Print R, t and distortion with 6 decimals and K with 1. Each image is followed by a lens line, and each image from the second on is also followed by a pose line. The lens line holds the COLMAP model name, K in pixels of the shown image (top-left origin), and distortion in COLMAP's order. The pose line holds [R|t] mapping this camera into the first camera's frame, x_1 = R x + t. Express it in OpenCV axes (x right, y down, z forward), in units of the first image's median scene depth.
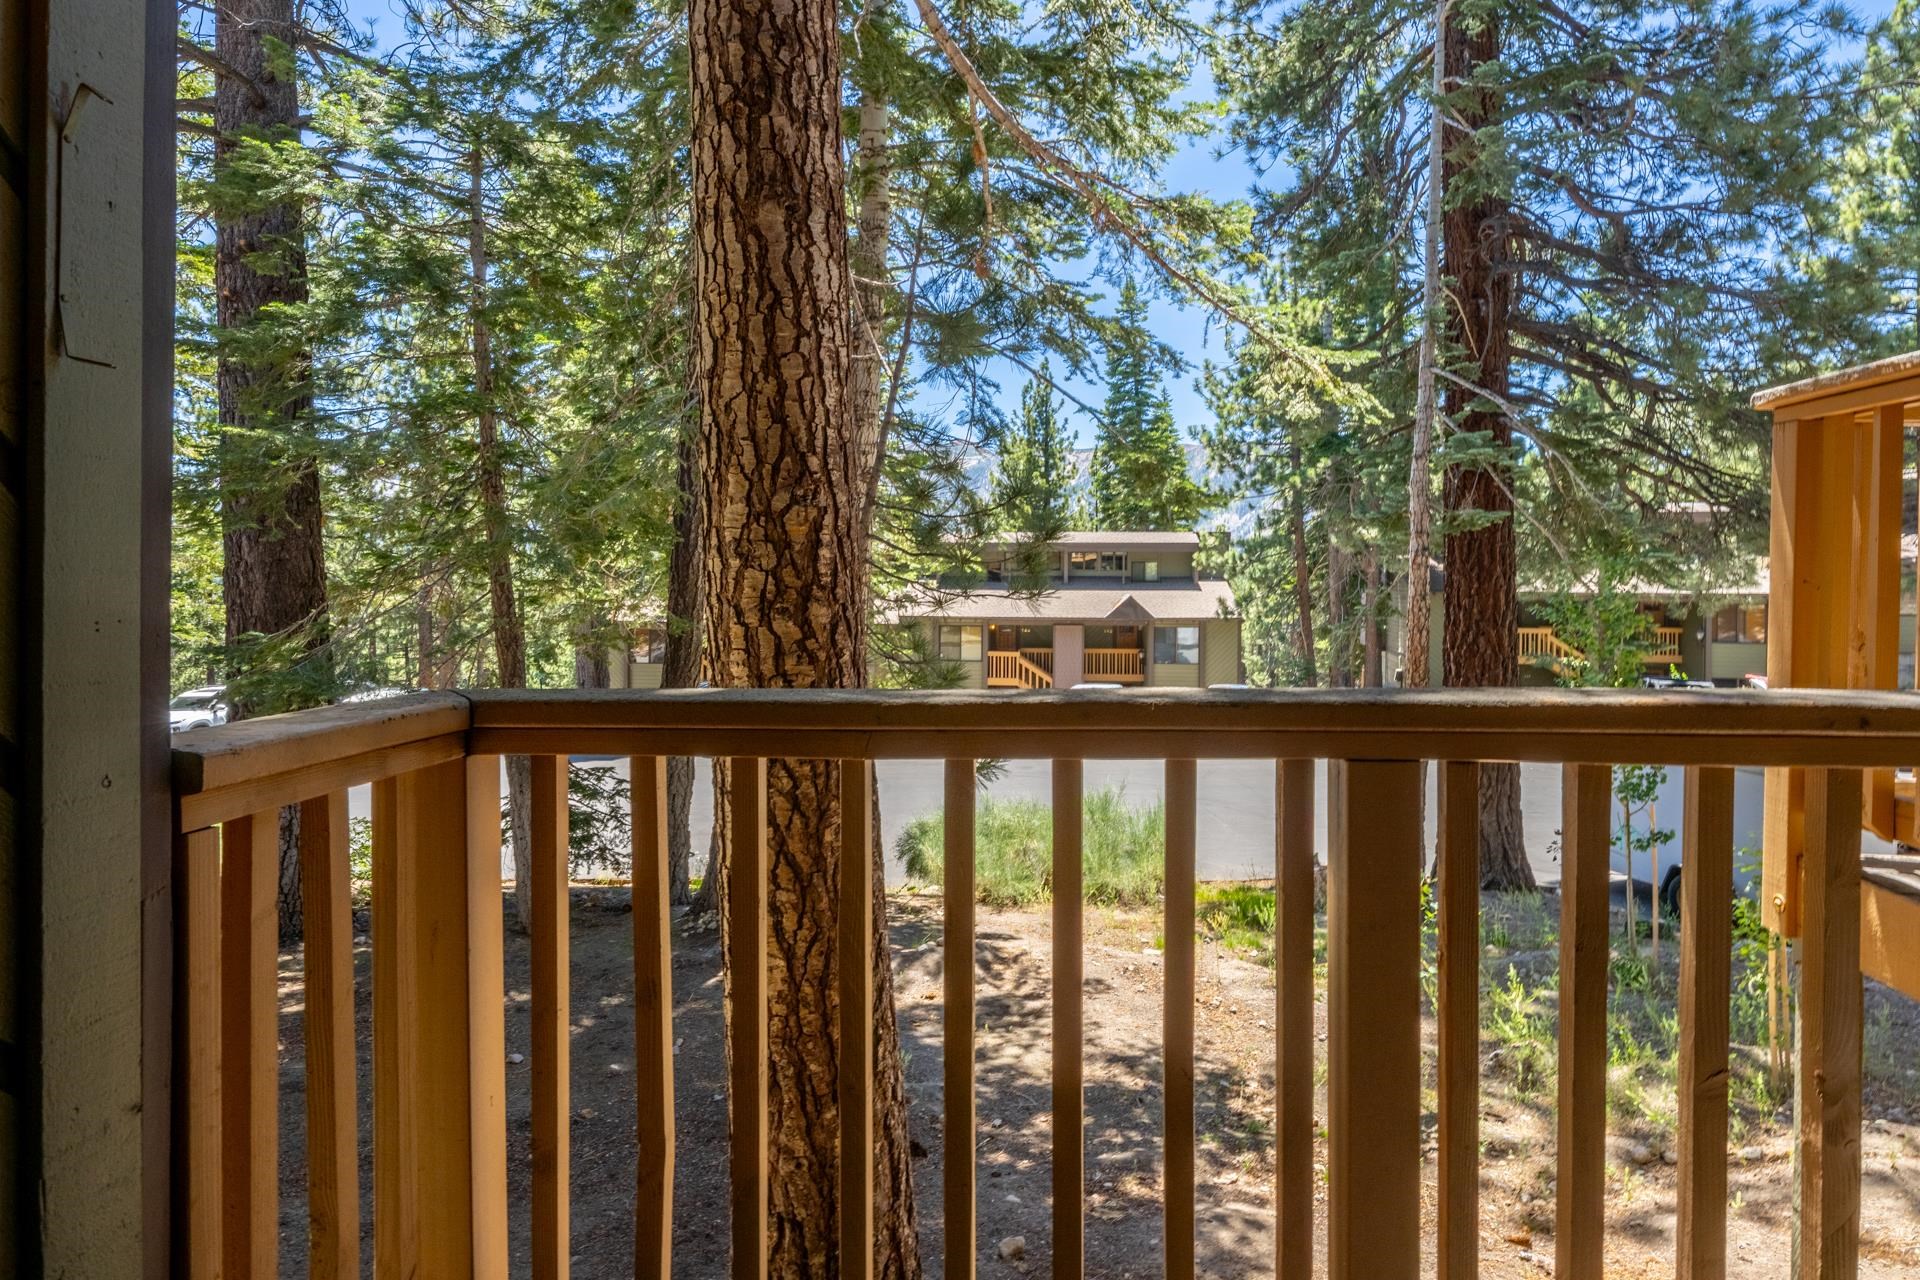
lens RADIAL K [[1015.1, 0, 952.2], [0, 1015.1, 579.0], [0, 0, 1]] dist [0.000809, -0.002647]
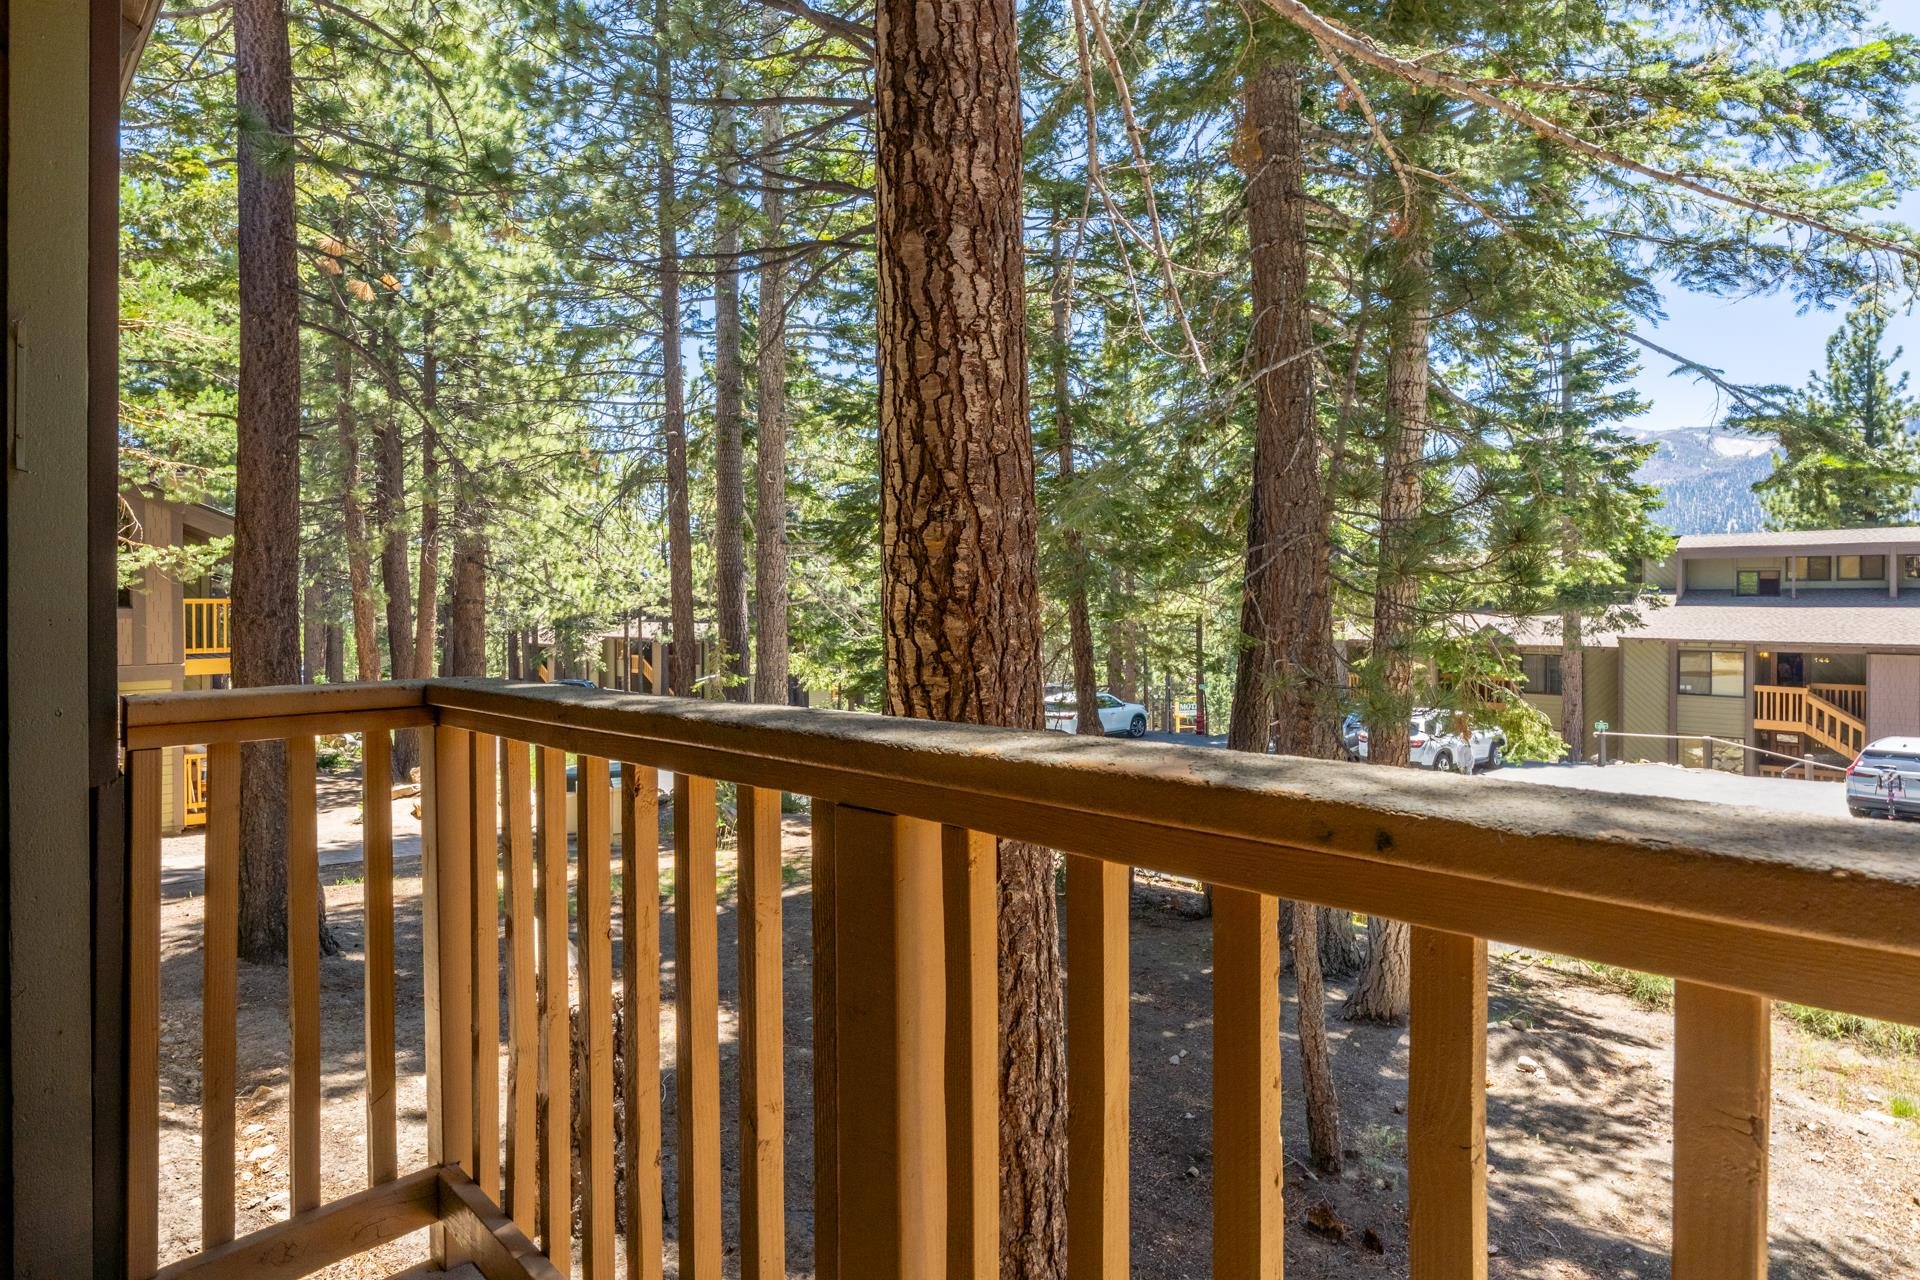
lens RADIAL K [[1015.1, 0, 970.4], [0, 1015.1, 602.0], [0, 0, 1]] dist [0.000809, -0.002647]
pose [[0.790281, -0.003837, -0.612733, 0.497402], [0.007175, 0.999970, 0.002993, 0.006623], [0.612703, -0.006762, 0.790284, 0.202867]]
